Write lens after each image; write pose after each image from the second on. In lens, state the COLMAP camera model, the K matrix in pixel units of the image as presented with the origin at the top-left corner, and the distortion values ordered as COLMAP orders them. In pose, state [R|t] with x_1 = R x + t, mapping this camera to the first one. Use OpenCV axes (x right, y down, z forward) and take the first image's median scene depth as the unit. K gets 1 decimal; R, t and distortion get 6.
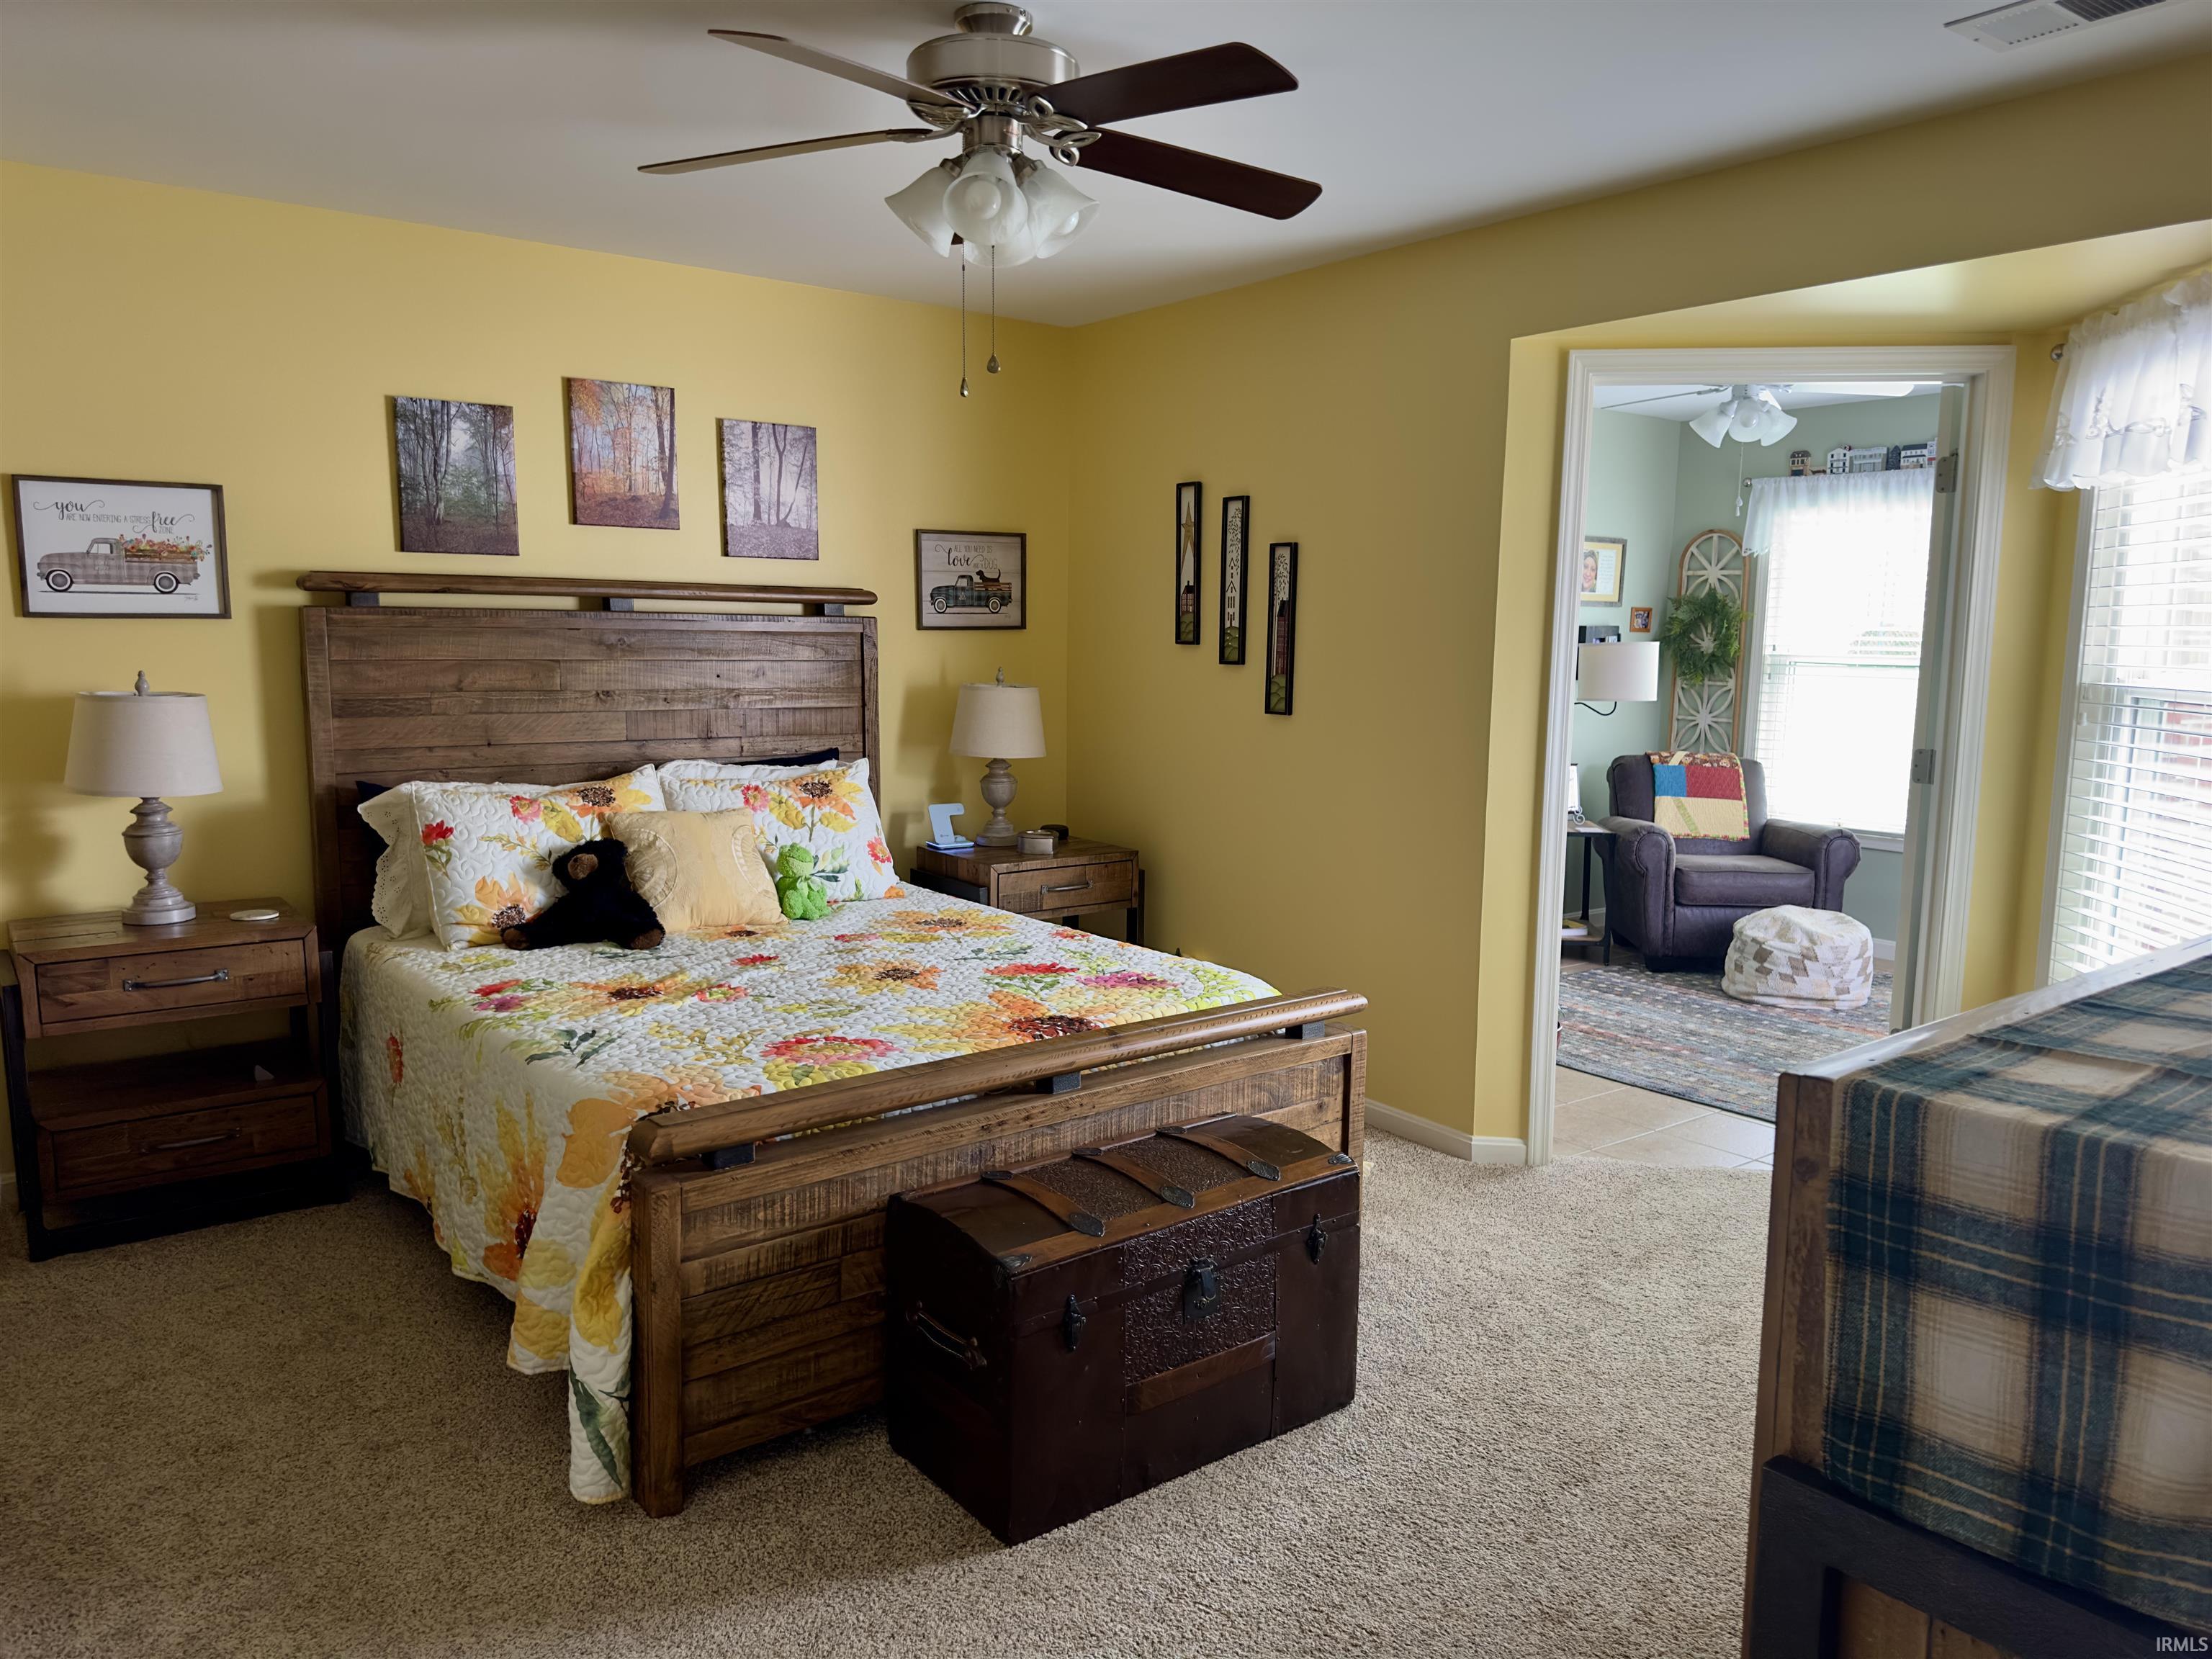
lens RADIAL K [[1558.2, 0, 1113.7], [0, 1558.2, 836.7], [0, 0, 1]] dist [0.032398, -0.025615]
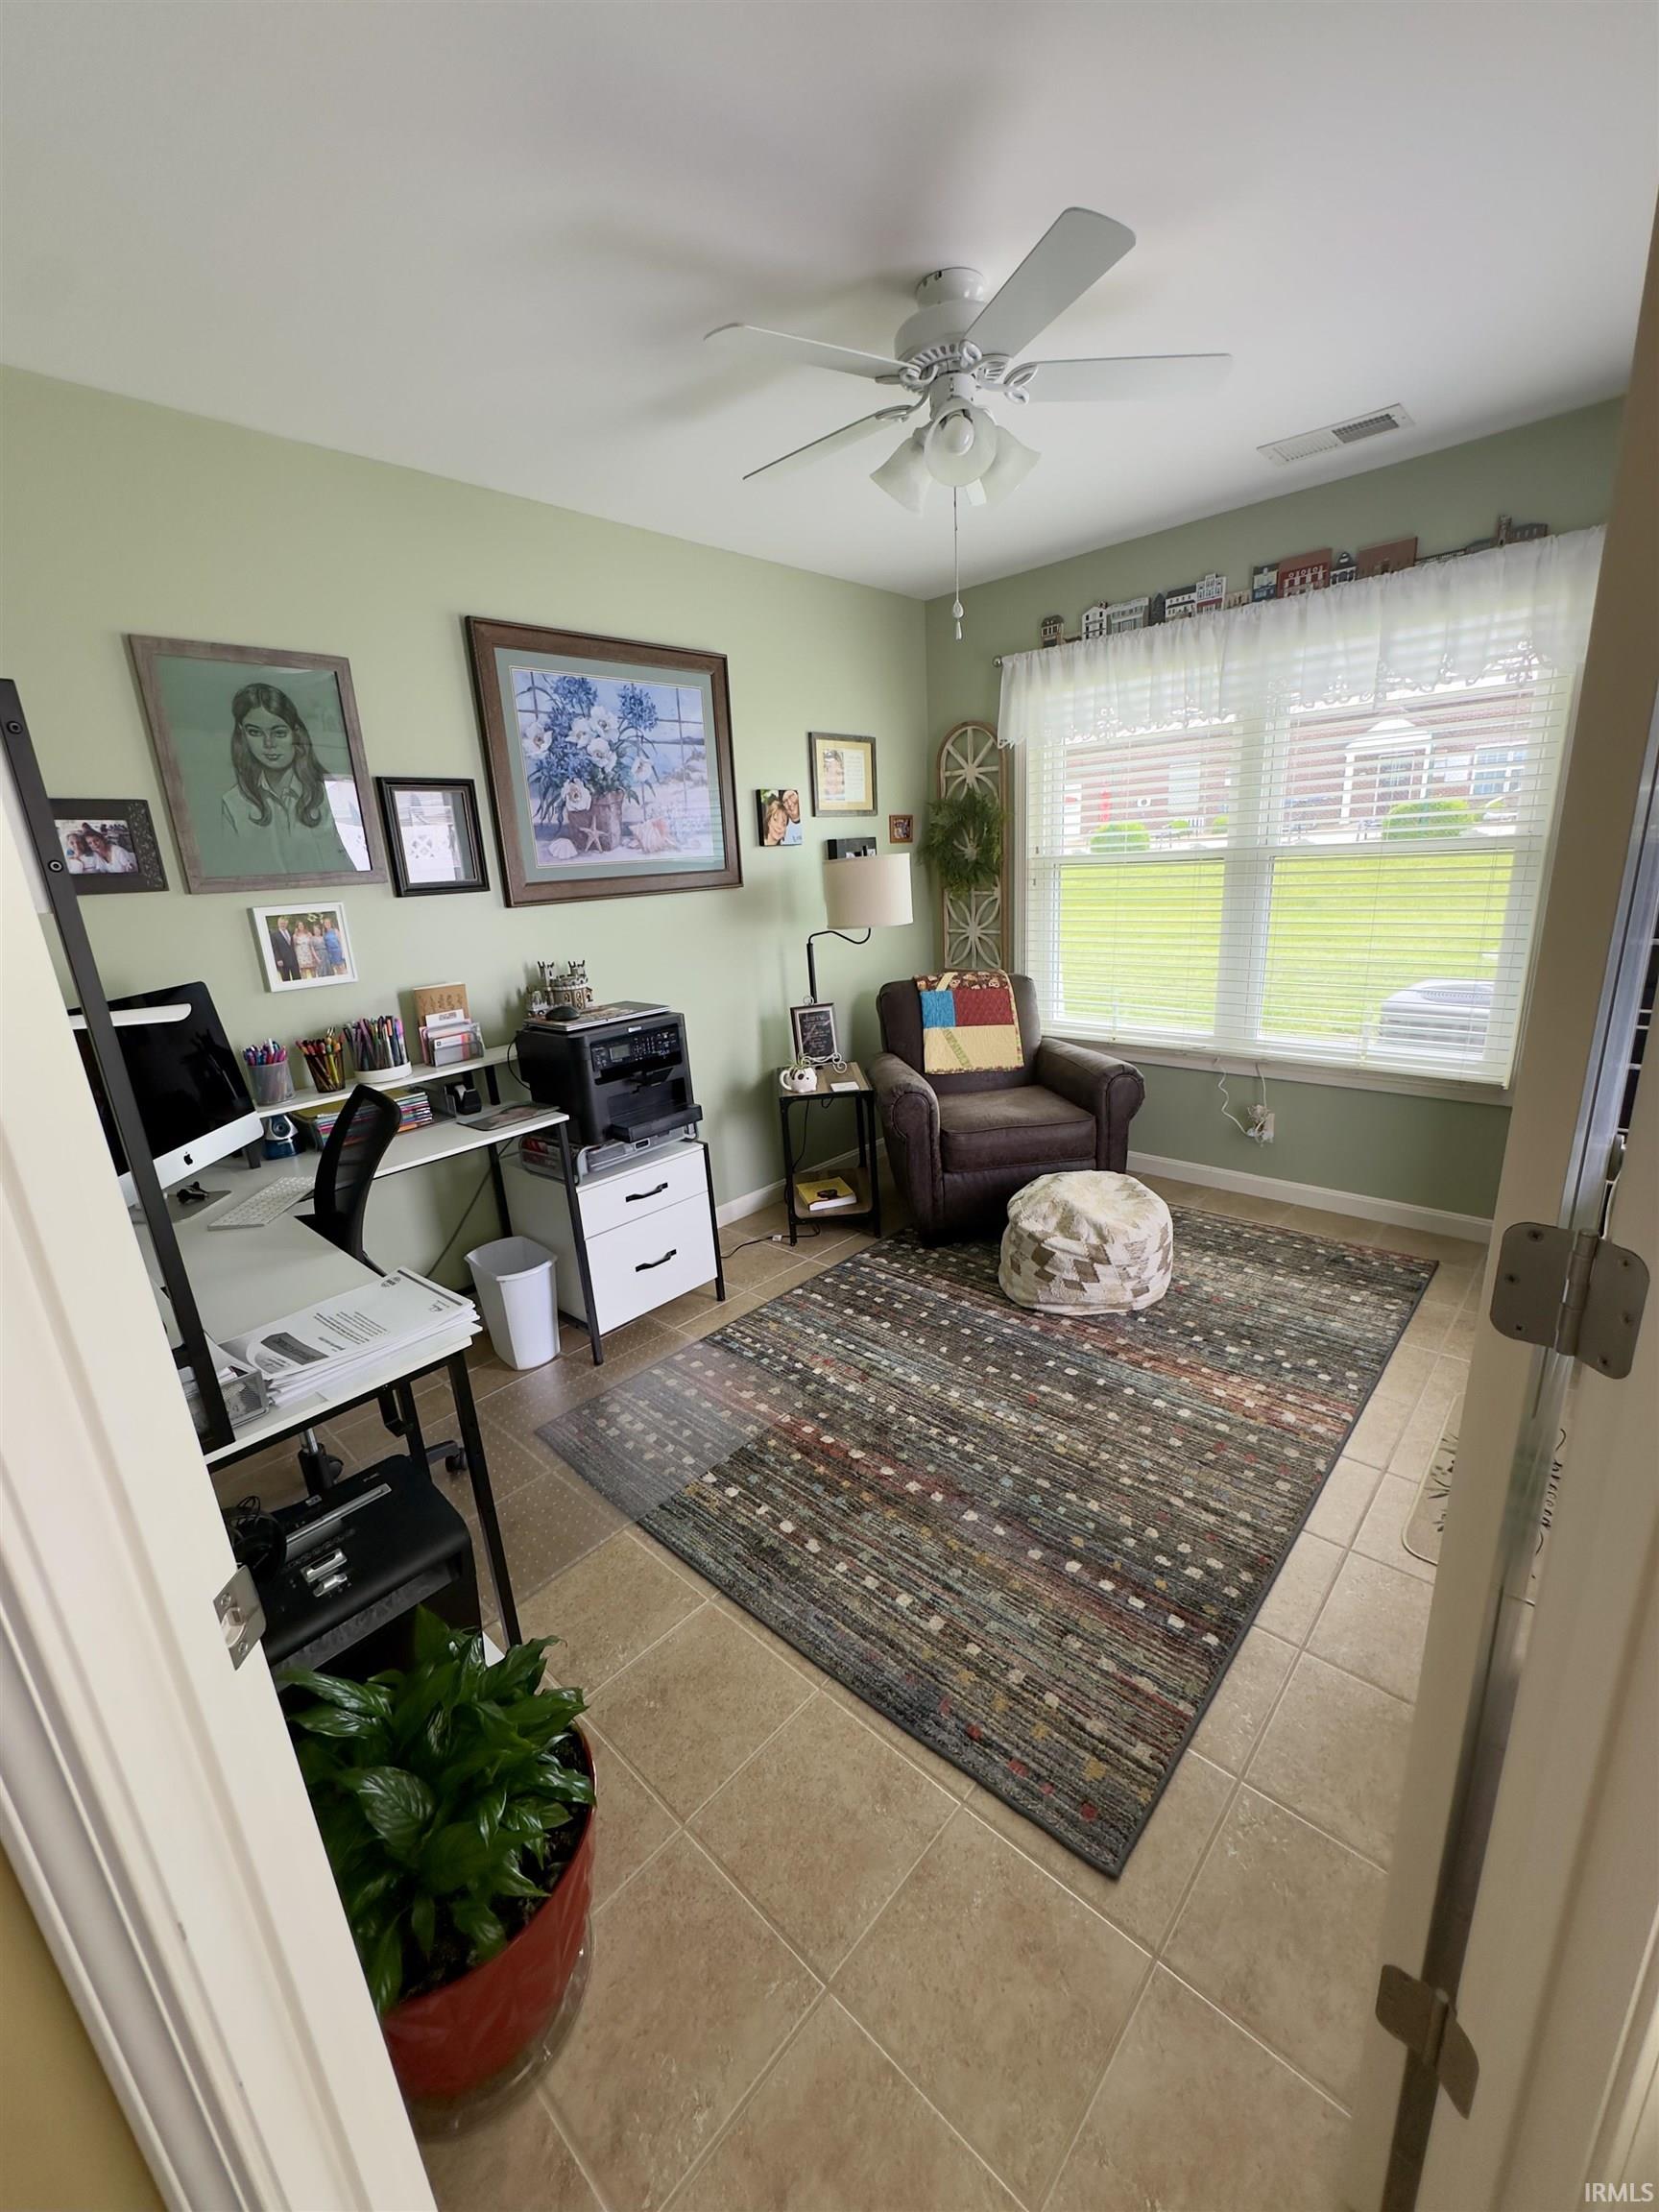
lens RADIAL K [[889.0, 0, 829.1], [0, 889.0, 1102.4], [0, 0, 1]] dist [-0.002760, -0.000070]
pose [[0.983695, -0.113367, 0.139614, 0.217821], [0.092752, 0.984894, 0.146223, -0.064334], [-0.154082, -0.130889, 0.979350, 0.502946]]
